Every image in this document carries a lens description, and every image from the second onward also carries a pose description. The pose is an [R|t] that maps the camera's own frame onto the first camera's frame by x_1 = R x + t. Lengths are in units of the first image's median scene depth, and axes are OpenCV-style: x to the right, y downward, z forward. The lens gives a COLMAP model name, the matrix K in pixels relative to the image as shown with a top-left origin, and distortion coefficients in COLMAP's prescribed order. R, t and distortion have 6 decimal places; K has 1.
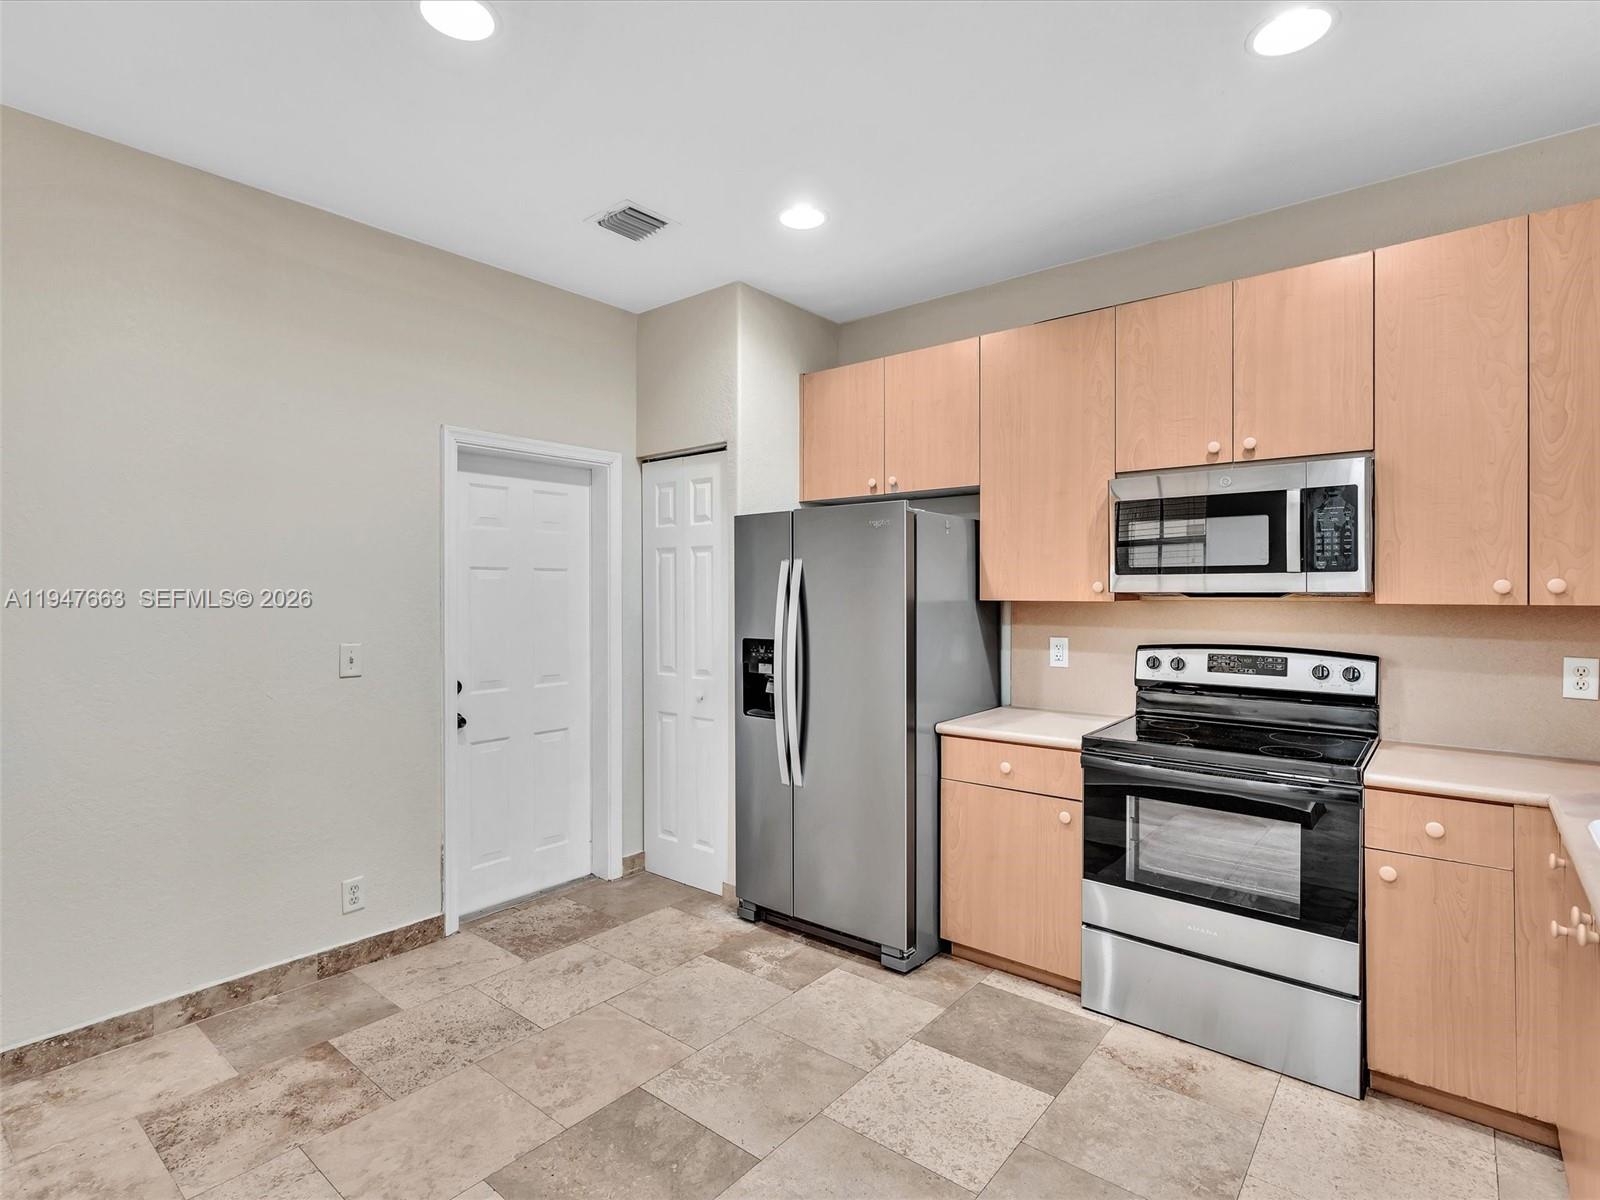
lens RADIAL K [[819.4, 0, 808.6], [0, 819.4, 588.5], [0, 0, 1]] dist [-0.007174, 0.003598]
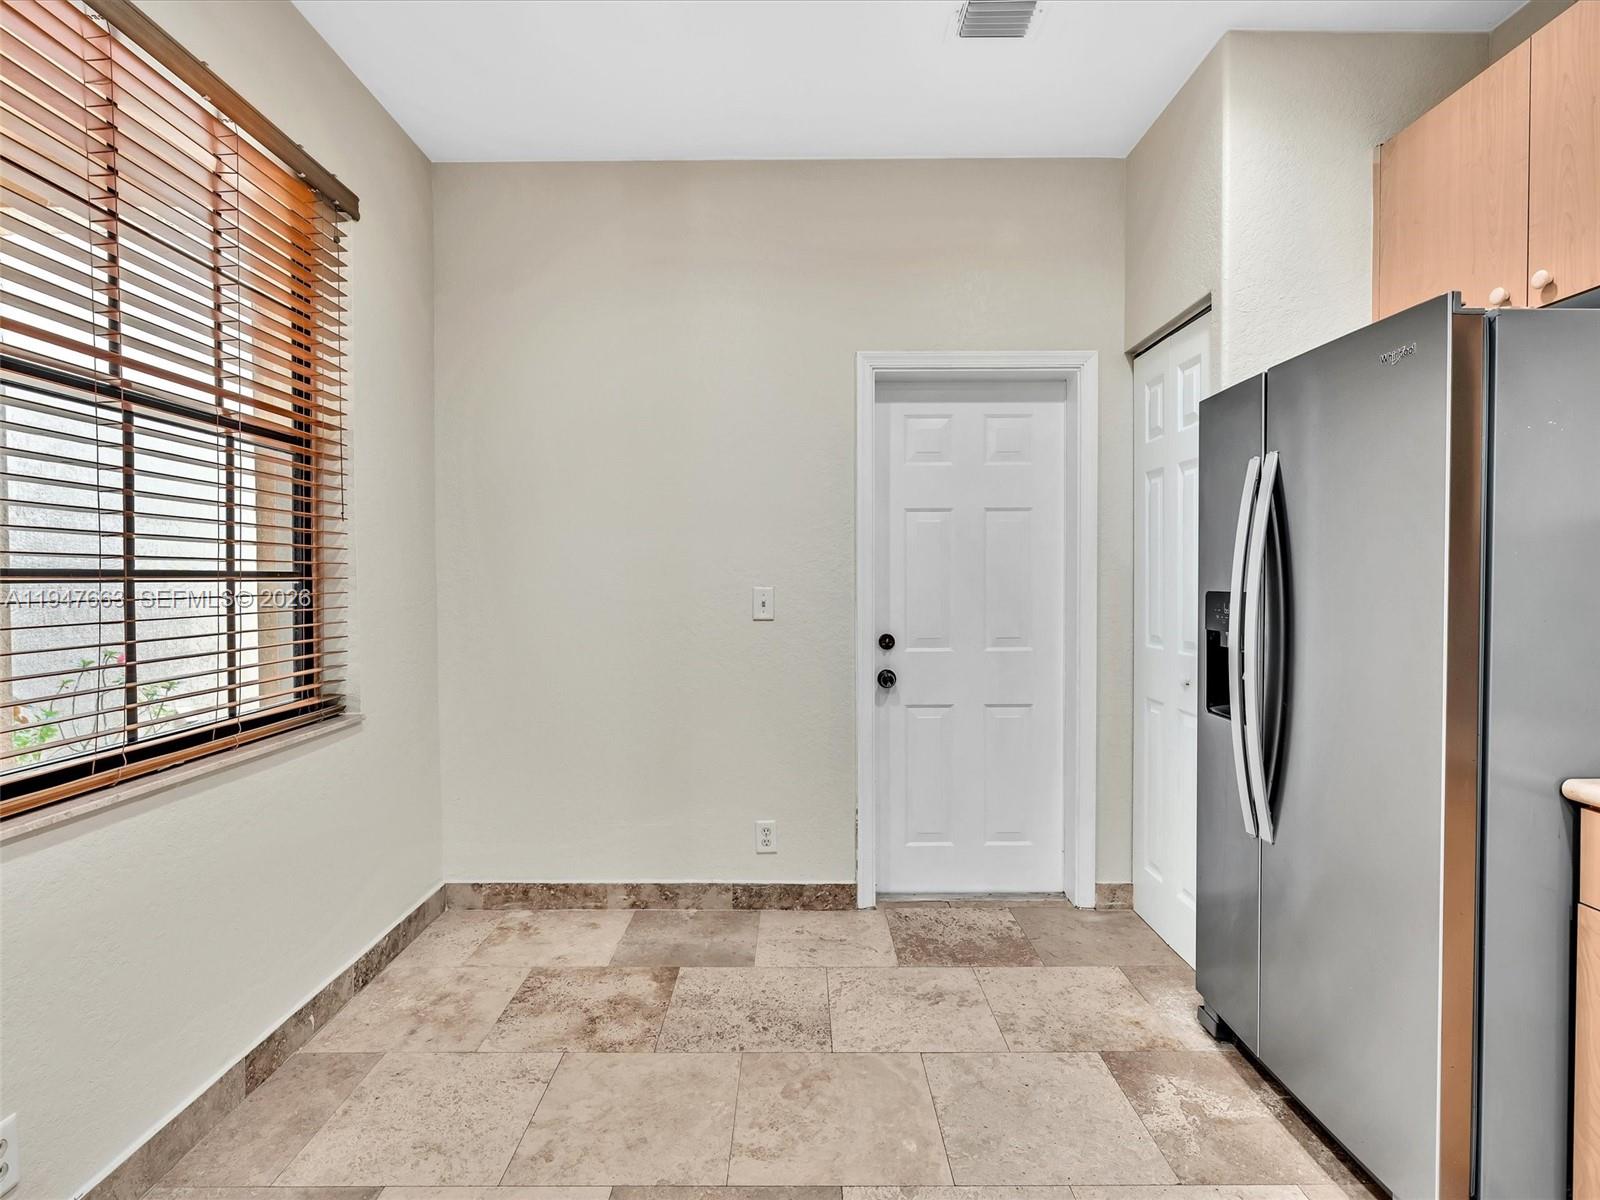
lens RADIAL K [[819.4, 0, 794.2], [0, 819.4, 593.2], [0, 0, 1]] dist [-0.007174, 0.003598]
pose [[0.621900, 0.013572, -0.782979, 0.250604], [0.005042, 0.999760, 0.021335, 0.053843], [0.783080, -0.017216, 0.621682, 0.407028]]
